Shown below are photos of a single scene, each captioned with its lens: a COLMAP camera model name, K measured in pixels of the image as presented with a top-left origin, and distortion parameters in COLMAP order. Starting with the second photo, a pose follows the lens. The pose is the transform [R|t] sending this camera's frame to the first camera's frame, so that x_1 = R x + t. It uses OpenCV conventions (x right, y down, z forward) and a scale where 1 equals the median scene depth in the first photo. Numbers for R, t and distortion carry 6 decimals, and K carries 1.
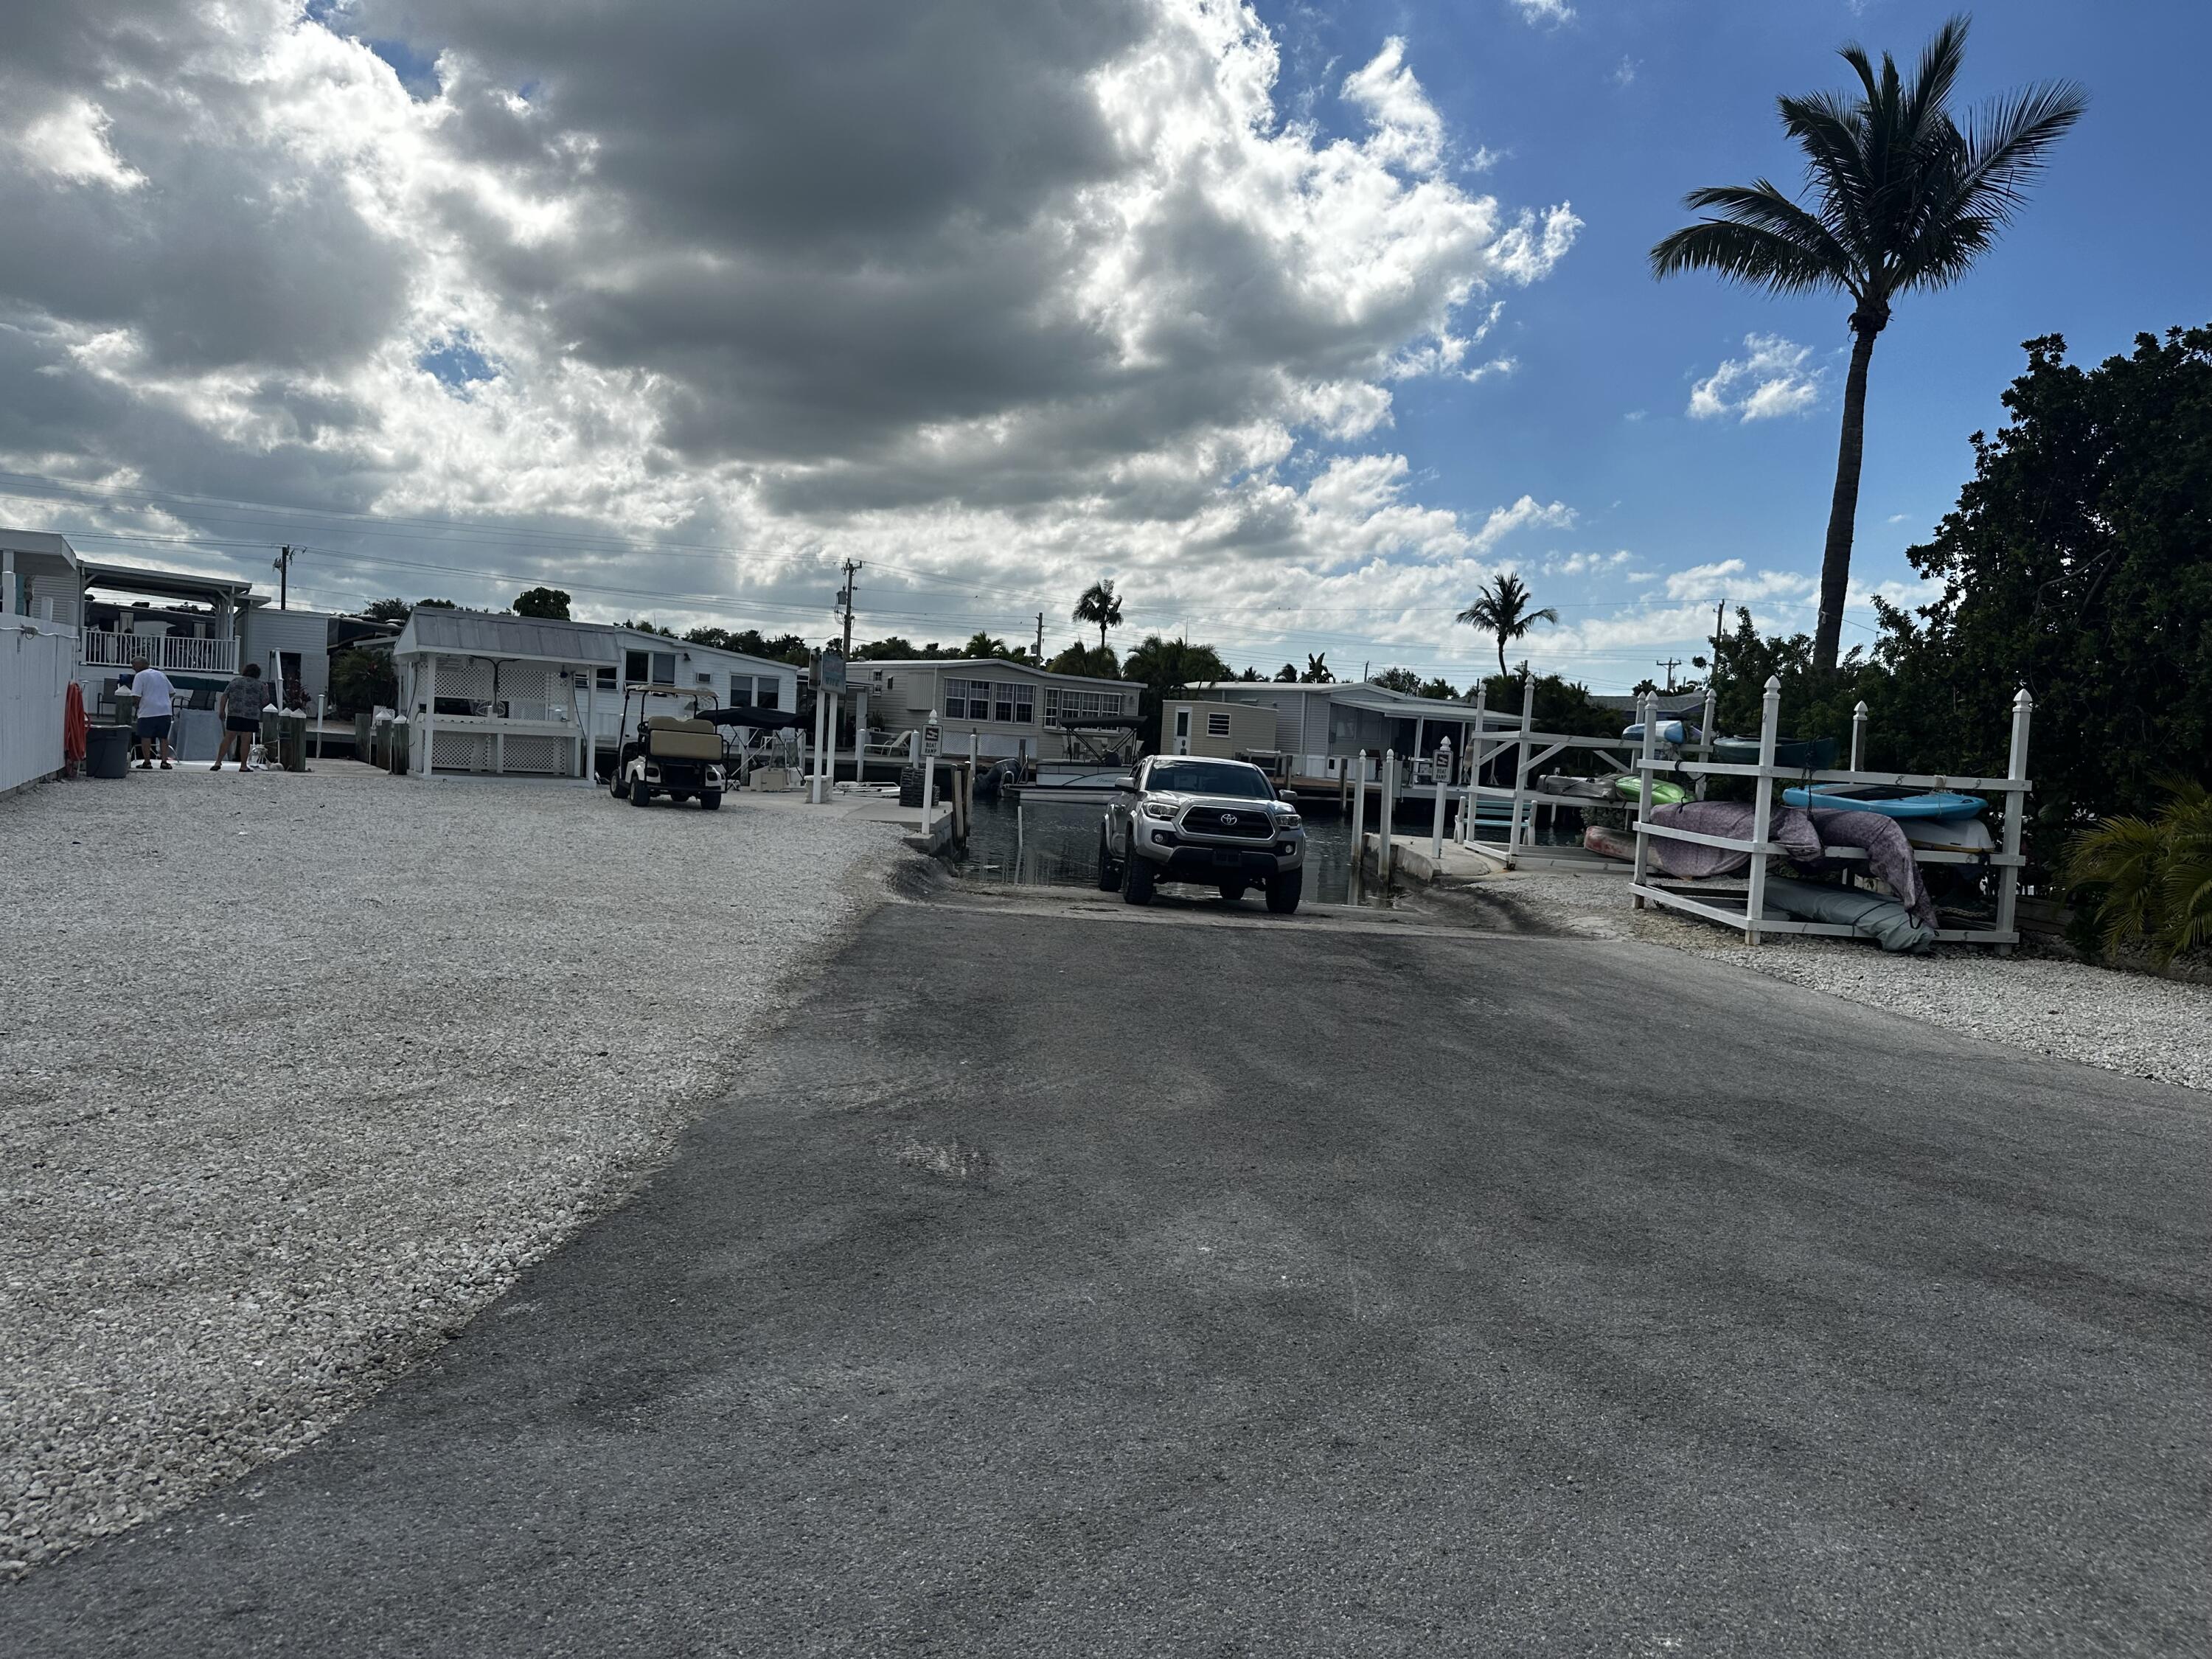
lens RADIAL K [[1561.8, 0, 1099.0], [0, 1561.8, 871.6], [0, 0, 1]] dist [0.137442, -0.266252]
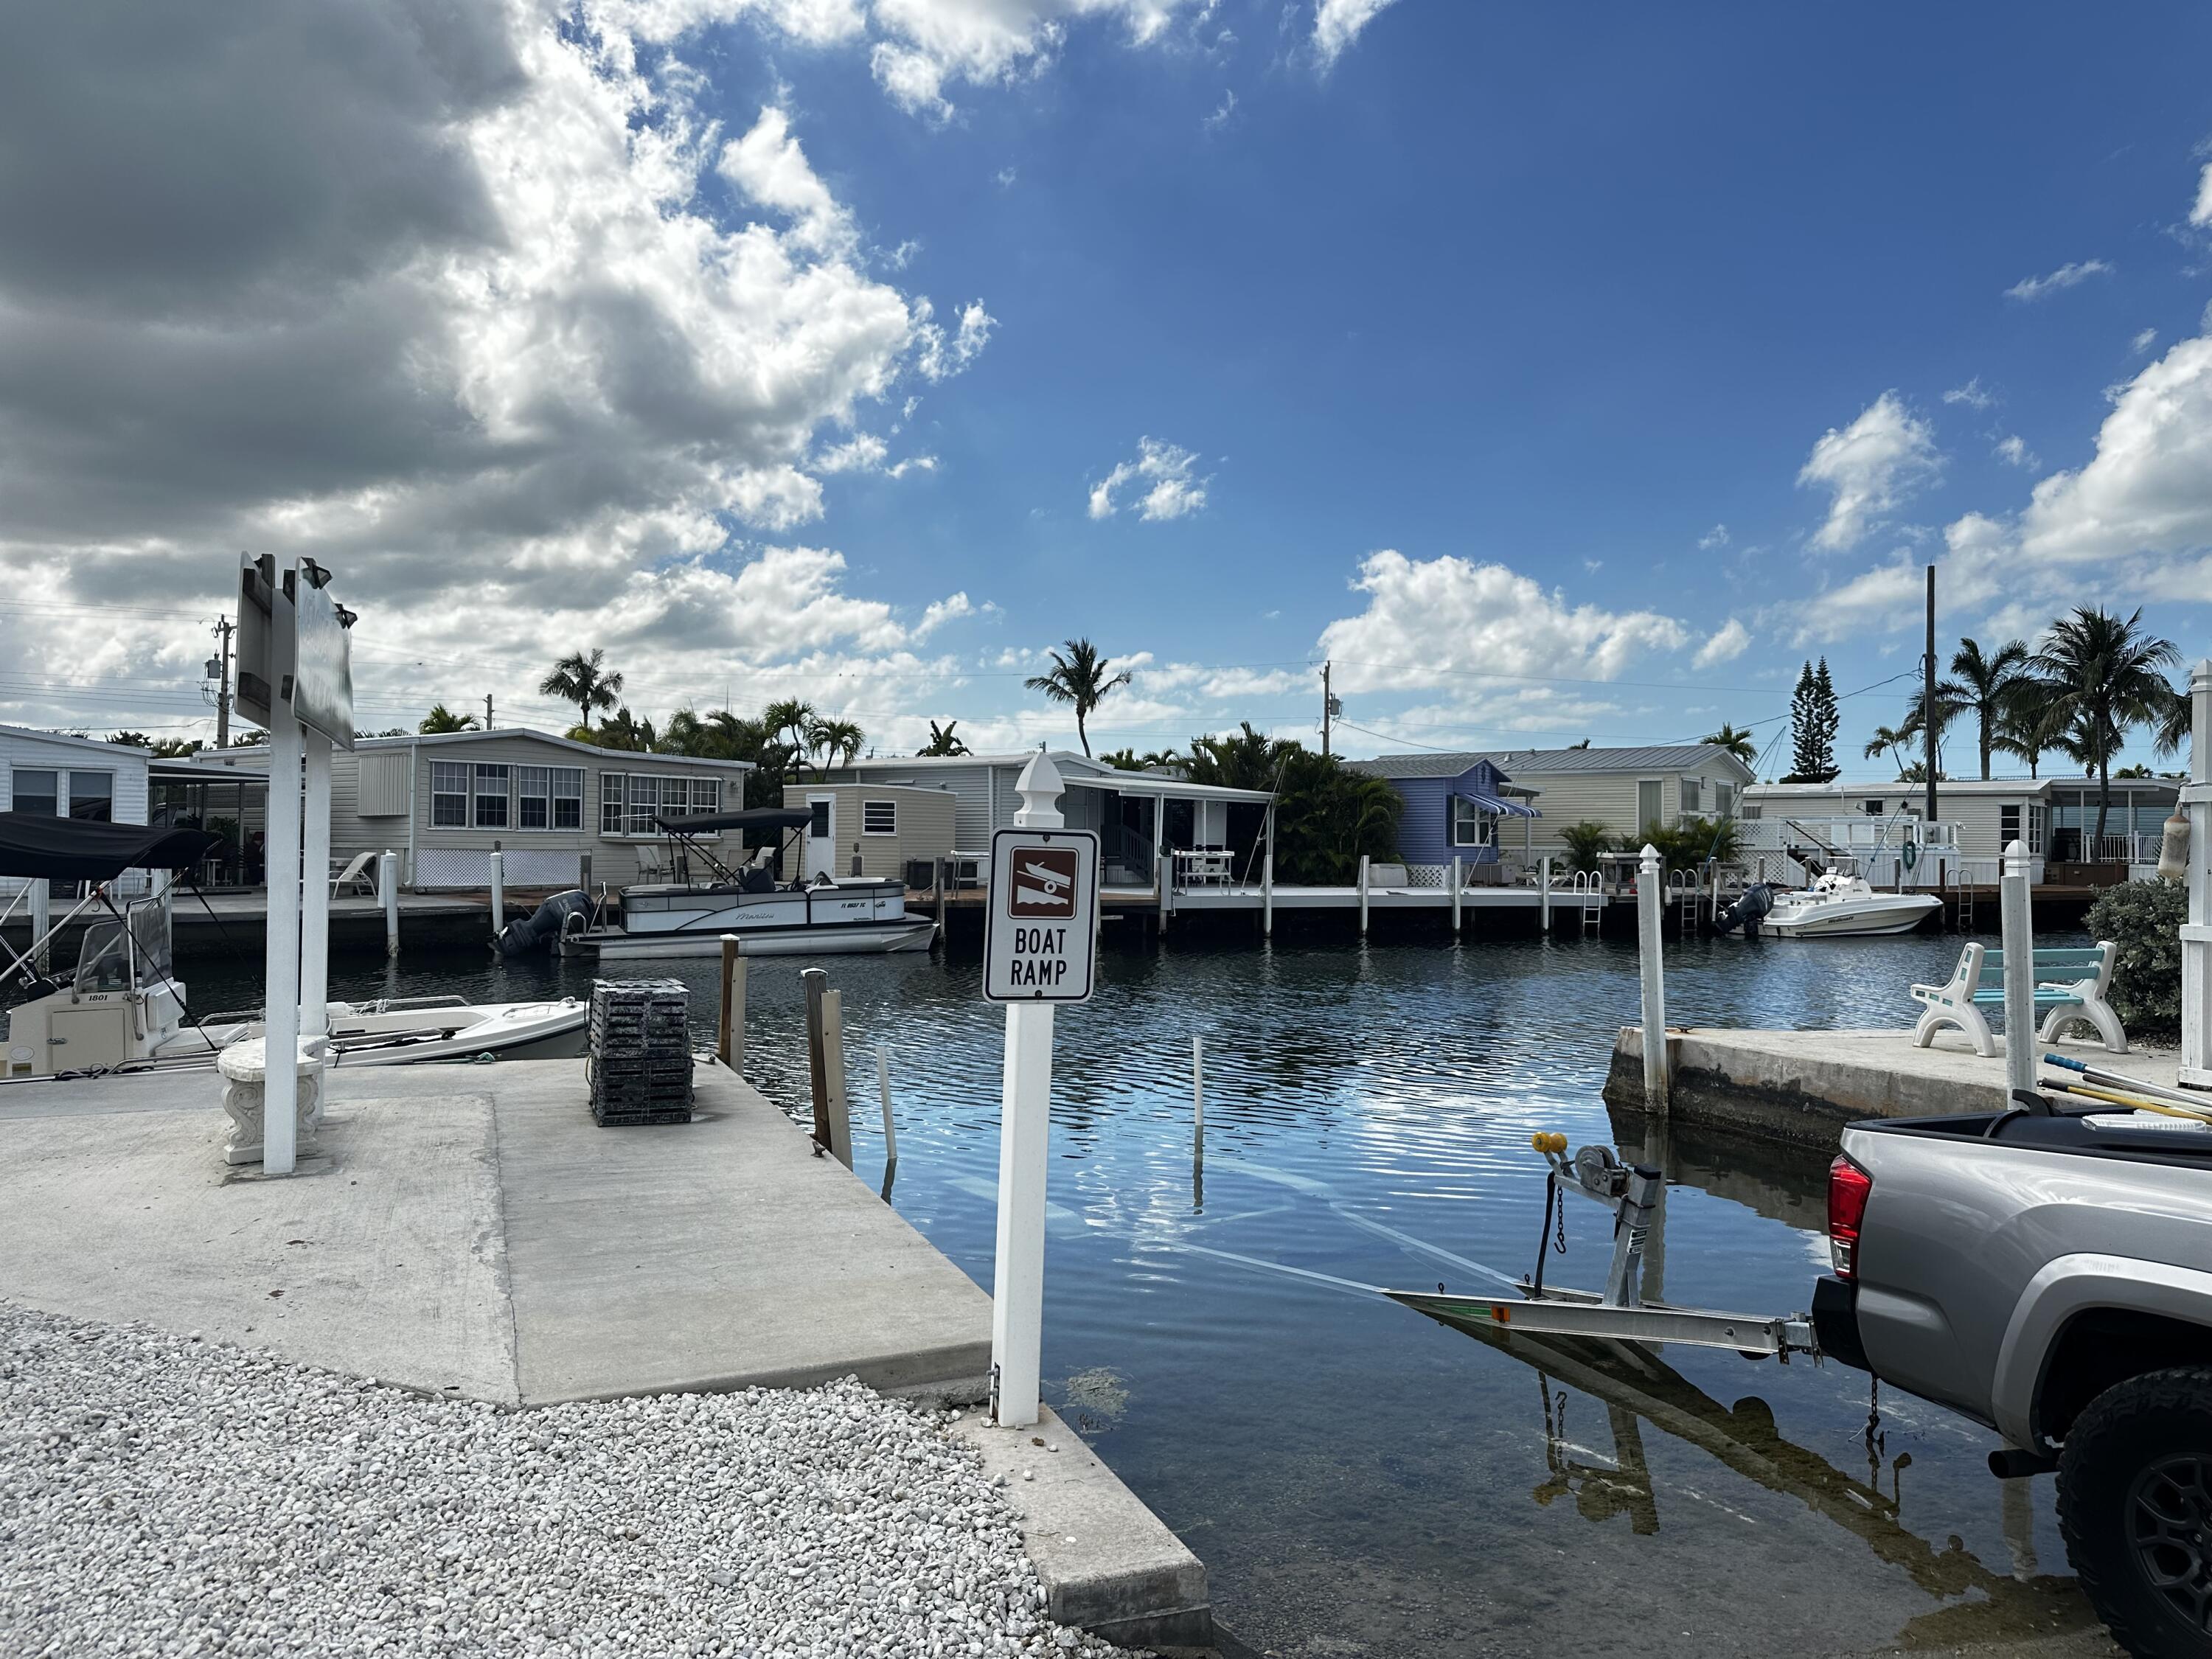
lens RADIAL K [[1561.8, 0, 1099.0], [0, 1561.8, 871.6], [0, 0, 1]] dist [0.137442, -0.266252]
pose [[0.933861, -0.058638, 0.352797, -0.042249], [0.080160, 0.995688, -0.046694, -0.018384], [-0.348538, 0.071886, 0.934534, 0.195624]]
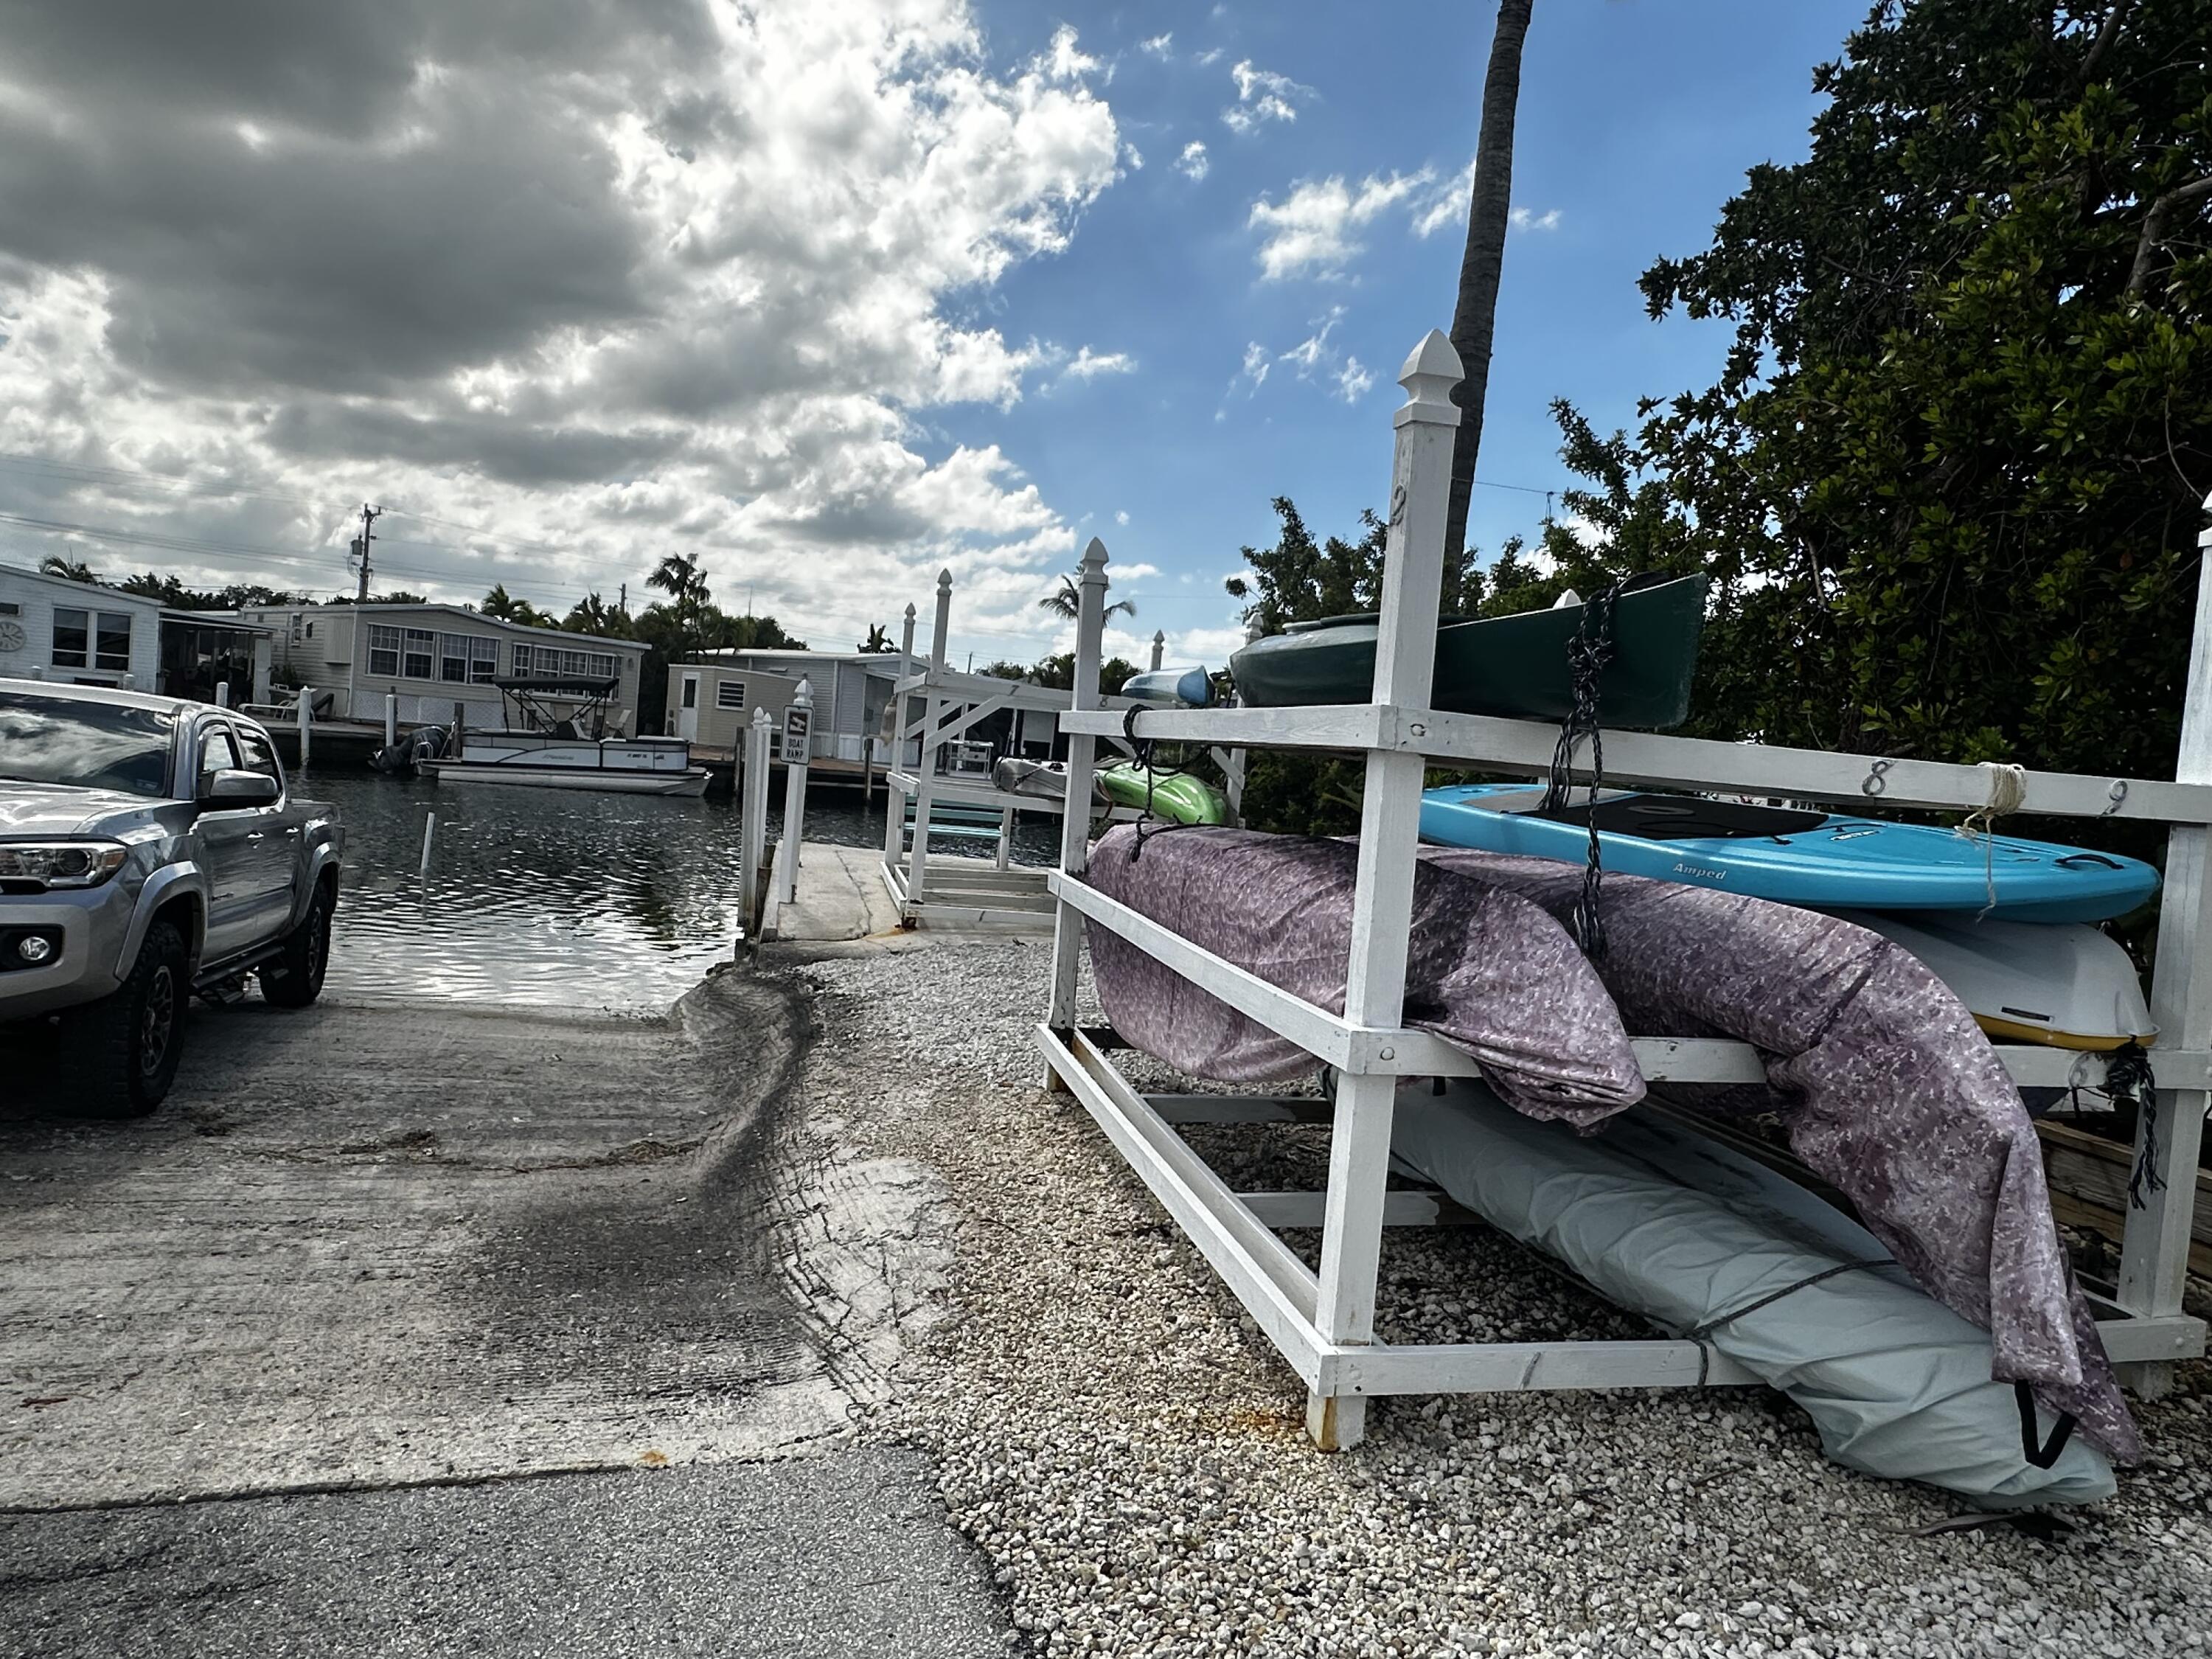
lens RADIAL K [[1412.7, 0, 1106.0], [0, 1412.7, 829.5], [0, 0, 1]] dist [0.002062, 0.000391]
pose [[0.969830, 0.010618, 0.243552, 0.049867], [-0.007297, 0.999868, -0.014531, -0.006863], [-0.243675, 0.012316, 0.969779, 0.123069]]
